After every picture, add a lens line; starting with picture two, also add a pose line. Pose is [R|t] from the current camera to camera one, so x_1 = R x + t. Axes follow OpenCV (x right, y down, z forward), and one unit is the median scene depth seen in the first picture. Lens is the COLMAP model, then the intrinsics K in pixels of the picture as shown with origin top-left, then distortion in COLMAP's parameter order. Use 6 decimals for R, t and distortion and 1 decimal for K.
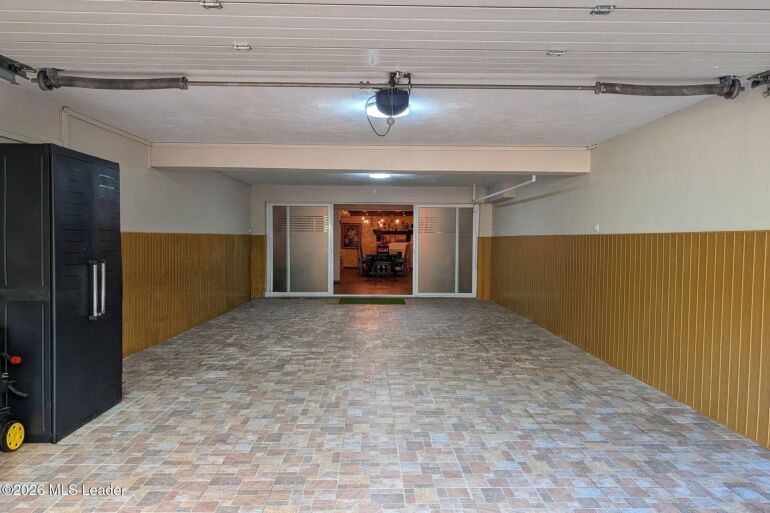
lens RADIAL K [[556.5, 0, 384.8], [0, 556.5, 255.5], [0, 0, 1]] dist [-0.005212, -0.002110]
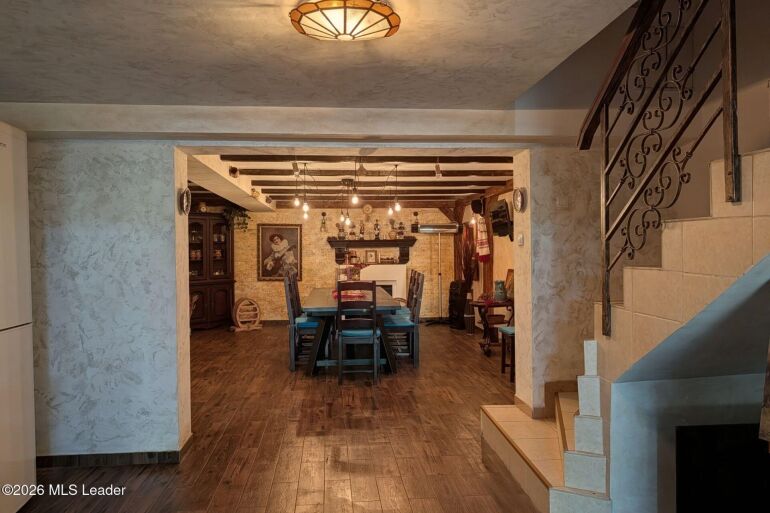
lens RADIAL K [[556.5, 0, 384.8], [0, 556.5, 255.1], [0, 0, 1]] dist [-0.005212, -0.002110]
pose [[0.996888, -0.016475, 0.077091, -0.009899], [0.018789, 0.999391, -0.029391, -0.018609], [-0.076560, 0.030748, 0.996591, 0.562642]]
